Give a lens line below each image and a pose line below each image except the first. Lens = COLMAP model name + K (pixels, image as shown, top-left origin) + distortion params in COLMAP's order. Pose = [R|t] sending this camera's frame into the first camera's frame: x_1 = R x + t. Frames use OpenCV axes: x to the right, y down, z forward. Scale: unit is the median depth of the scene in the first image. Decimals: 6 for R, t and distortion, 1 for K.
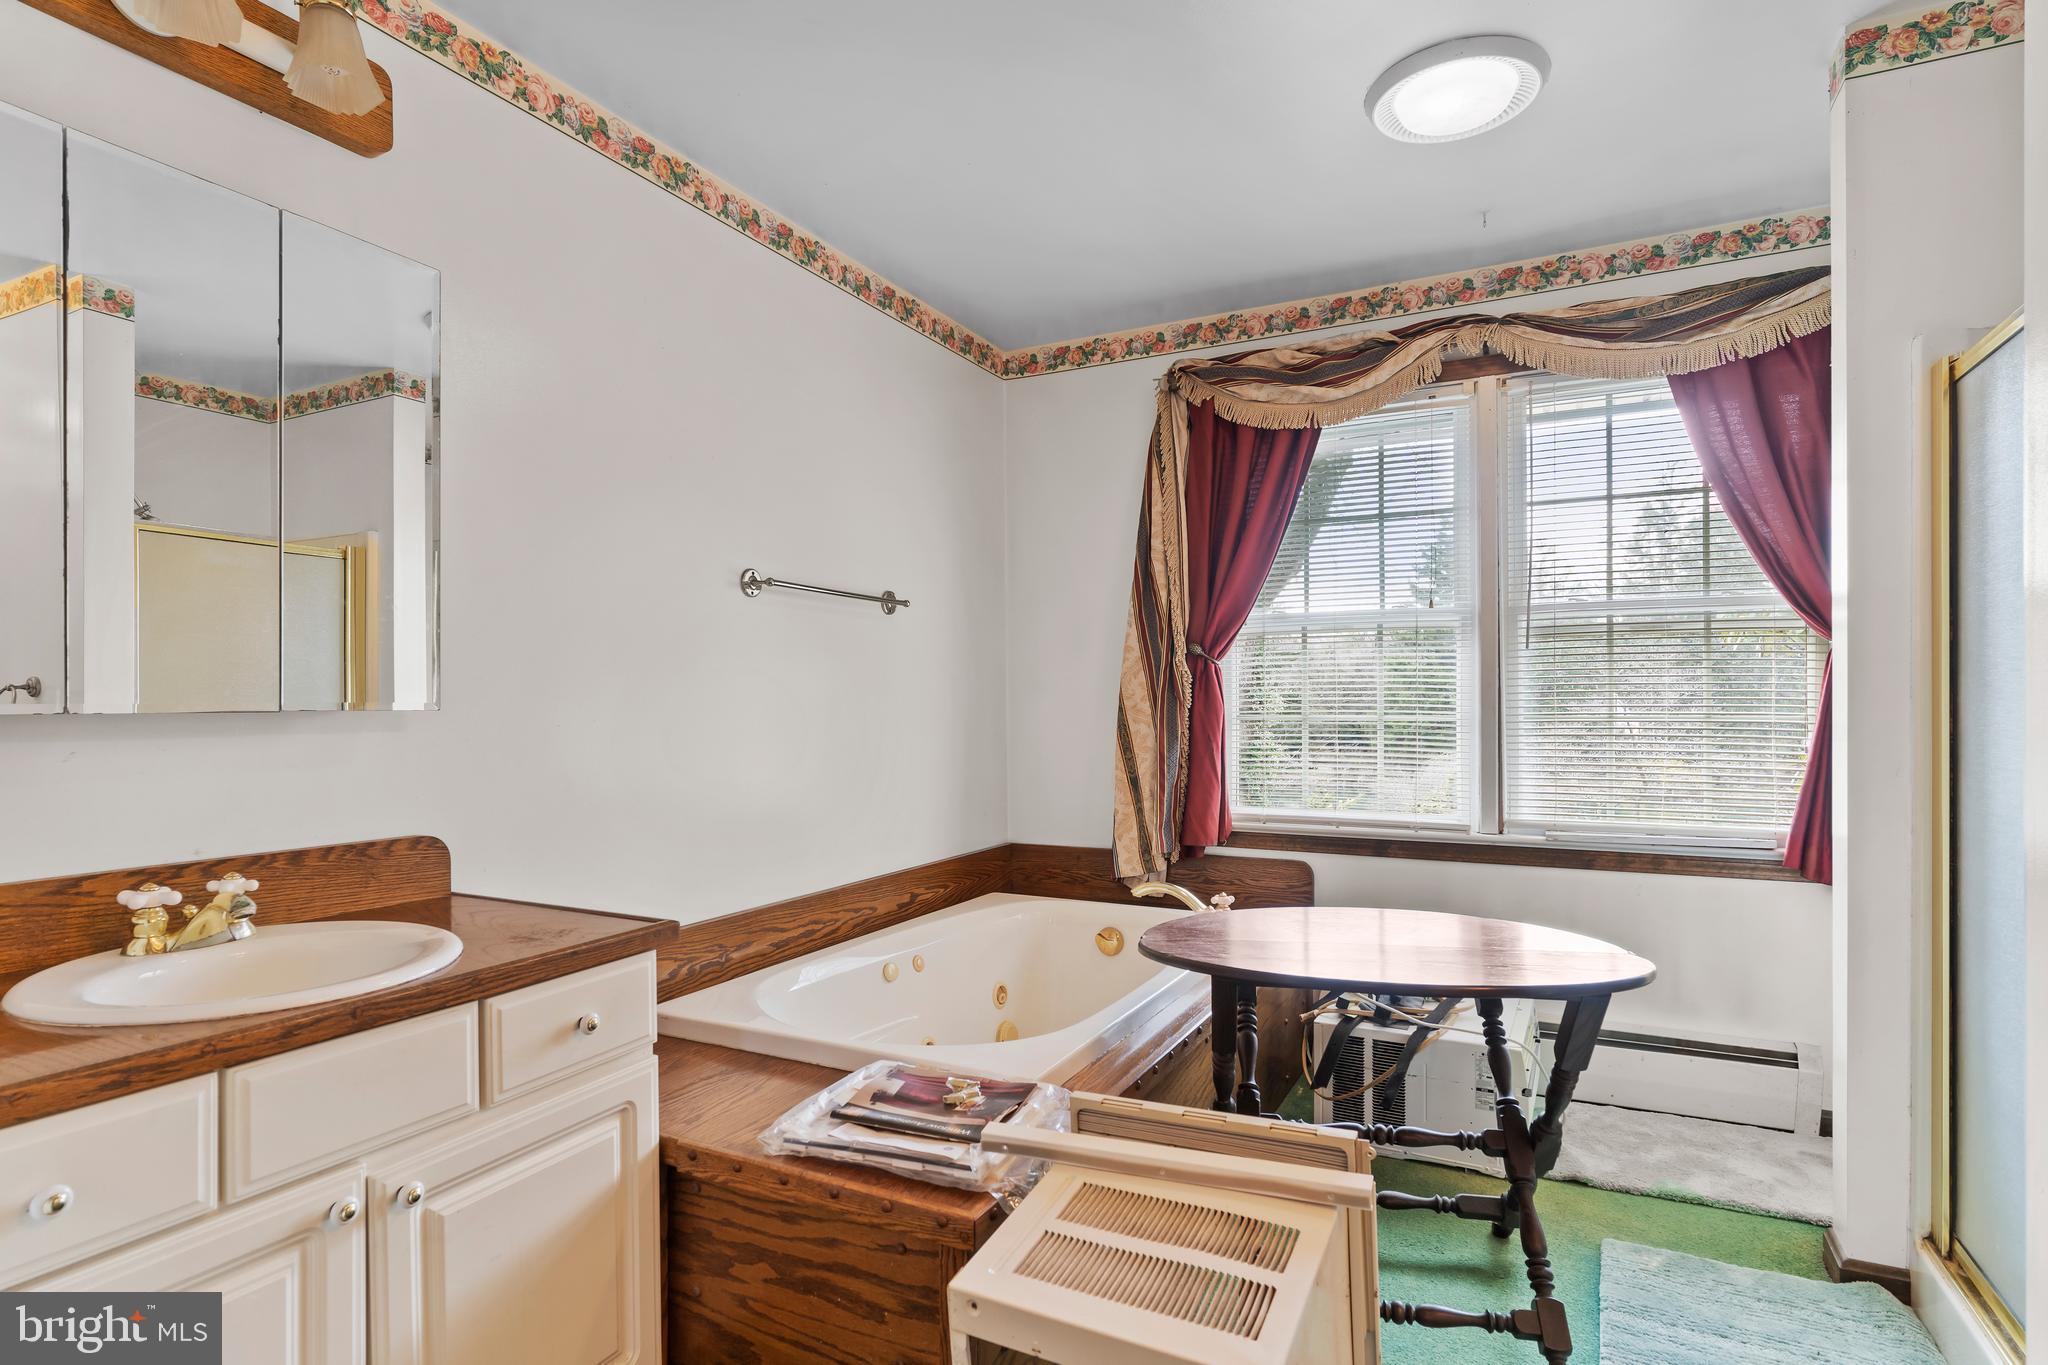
lens RADIAL K [[1062.7, 0, 1021.7], [0, 1062.7, 716.9], [0, 0, 1]] dist [0.003045, 0.000171]
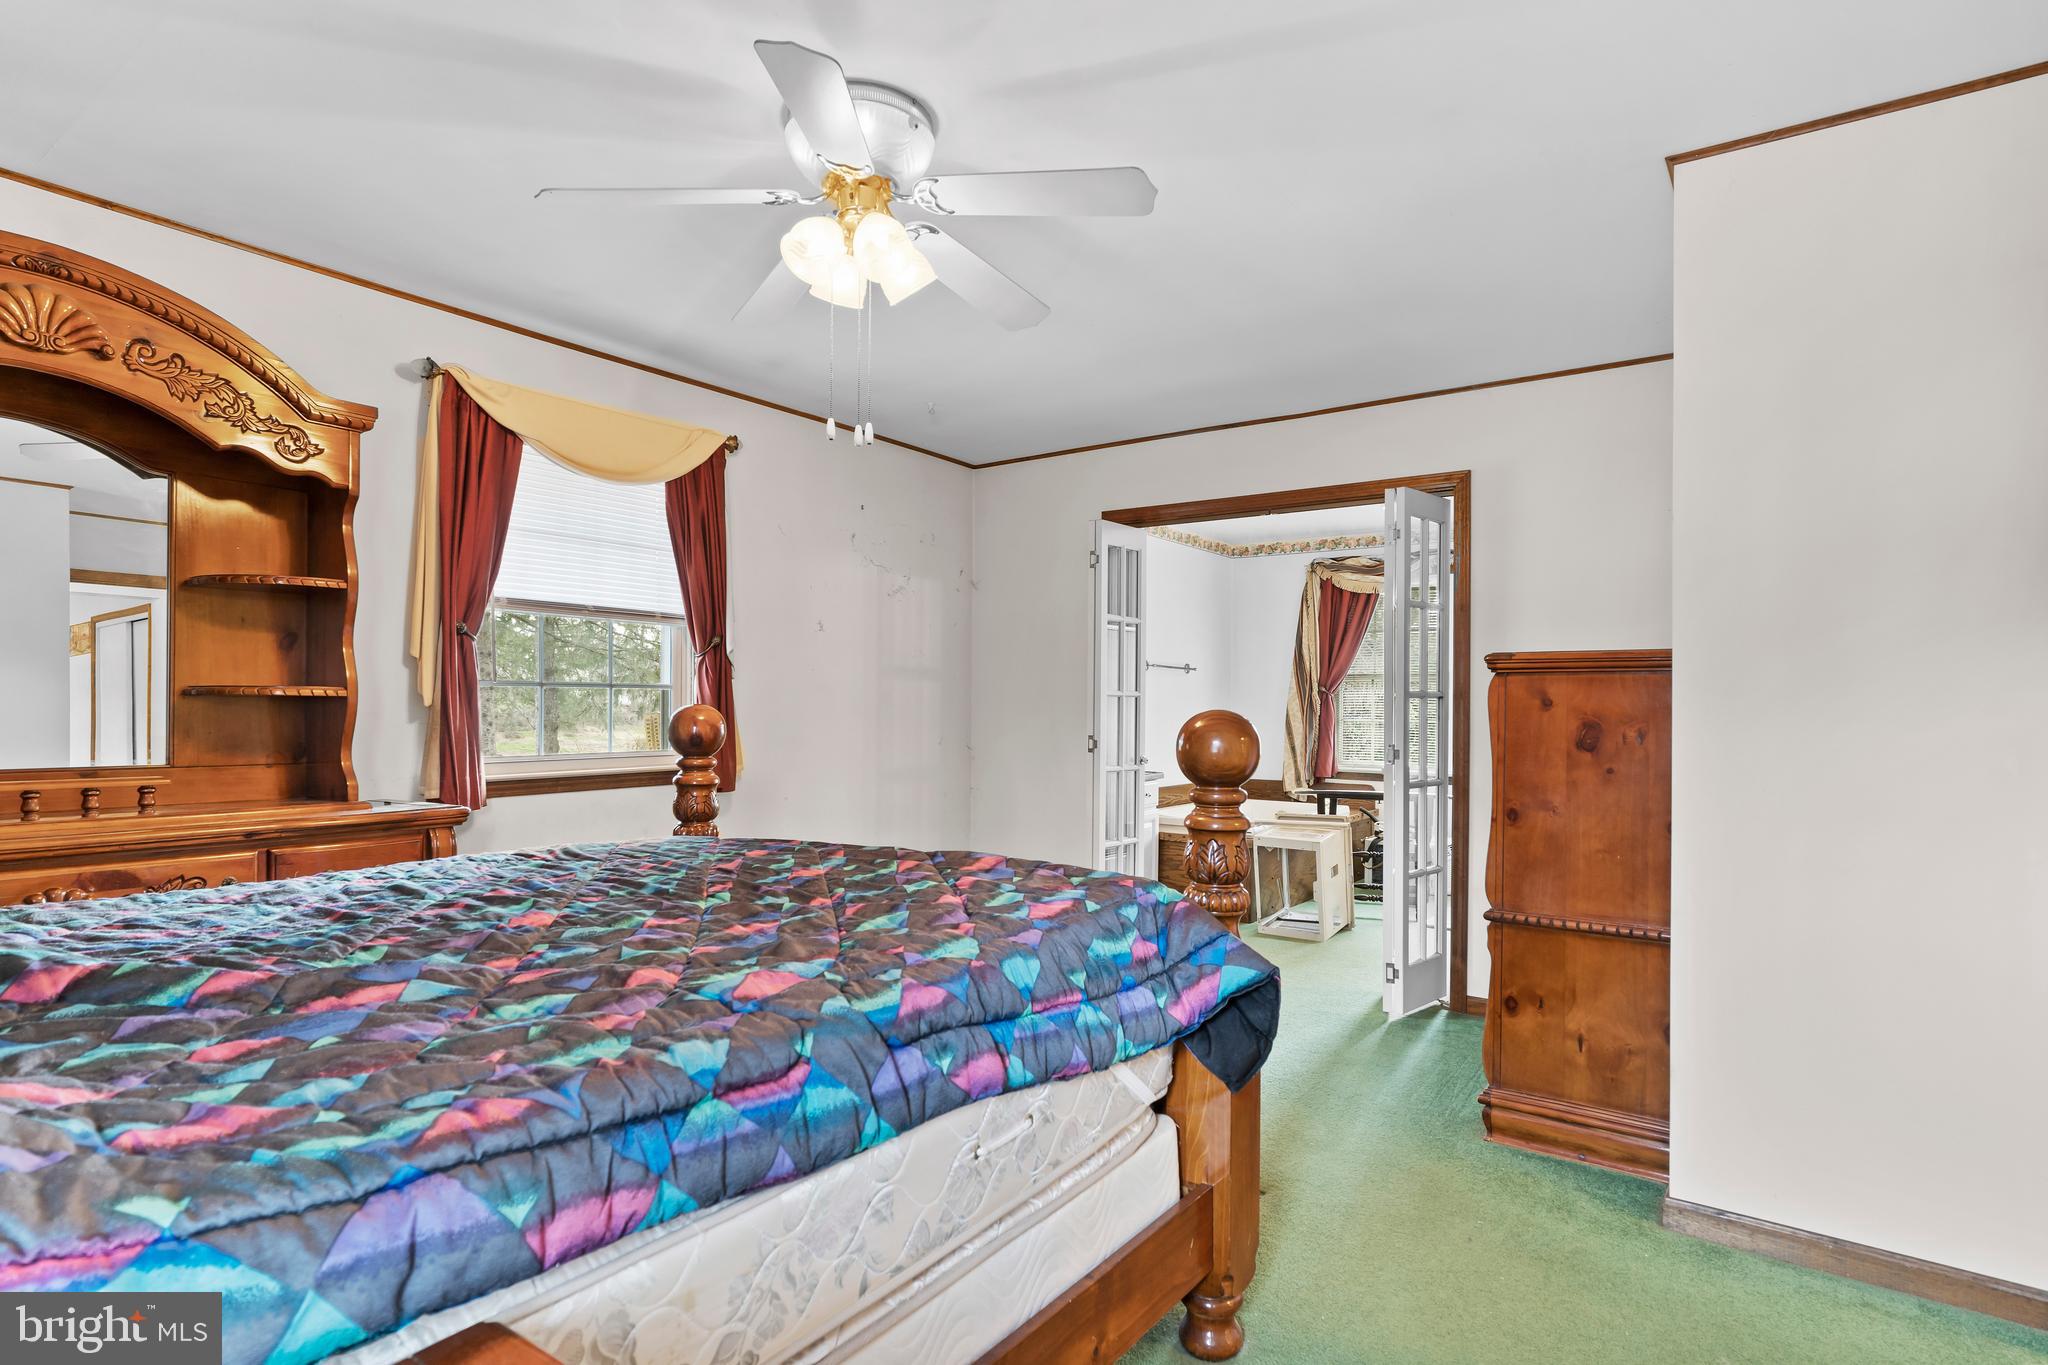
lens RADIAL K [[1062.7, 0, 1025.3], [0, 1062.7, 699.2], [0, 0, 1]] dist [0.003045, 0.000171]
pose [[0.989815, 0.012670, -0.141798, -0.140034], [-0.013792, 0.999881, -0.006930, -0.019045], [0.141693, 0.008816, 0.989871, -1.330464]]
